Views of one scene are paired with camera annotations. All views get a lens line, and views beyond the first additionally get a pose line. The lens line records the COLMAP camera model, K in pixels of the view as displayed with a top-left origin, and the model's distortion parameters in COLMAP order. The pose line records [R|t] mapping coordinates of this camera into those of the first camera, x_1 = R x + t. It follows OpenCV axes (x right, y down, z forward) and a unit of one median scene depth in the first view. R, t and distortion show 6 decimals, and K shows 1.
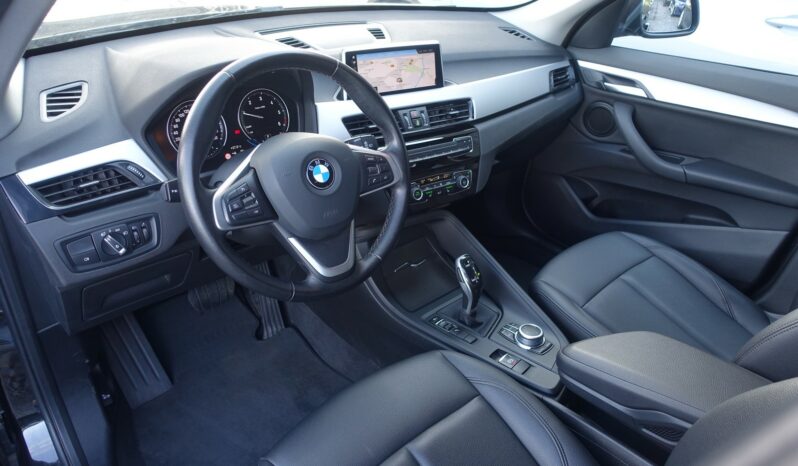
lens RADIAL K [[546.8, 0, 399.0], [0, 546.8, 233.0], [0, 0, 1]] dist [-0.002330, -0.000891]
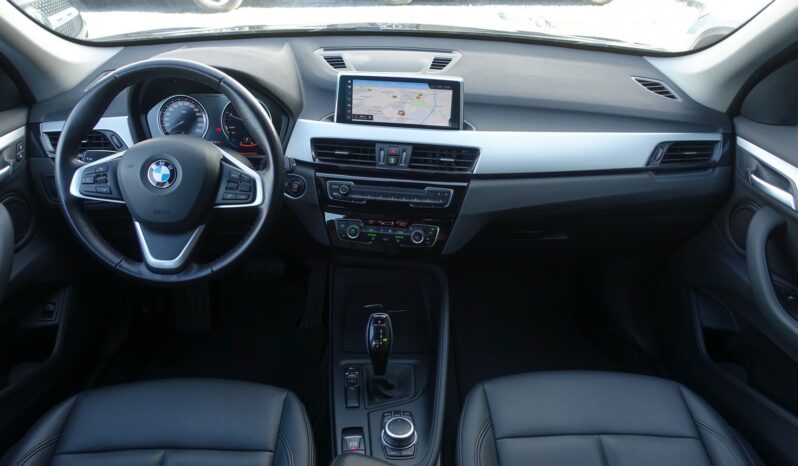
lens RADIAL K [[546.8, 0, 399.0], [0, 546.8, 233.0], [0, 0, 1]] dist [-0.002330, -0.000891]
pose [[0.757549, 0.295045, -0.582296, 0.582513], [-0.314920, 0.946540, 0.069904, -0.145726], [0.571791, 0.130421, 0.809966, 0.262646]]
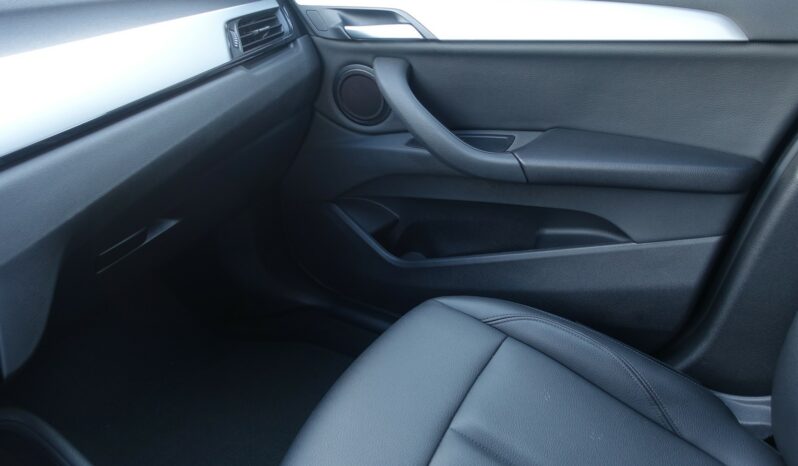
lens RADIAL K [[546.8, 0, 399.0], [0, 546.8, 233.0], [0, 0, 1]] dist [-0.002330, -0.000891]
pose [[0.944126, -0.249671, 0.215150, 0.331625], [0.245450, 0.968290, 0.046565, -0.118137], [-0.219953, 0.008846, 0.975470, 0.600443]]
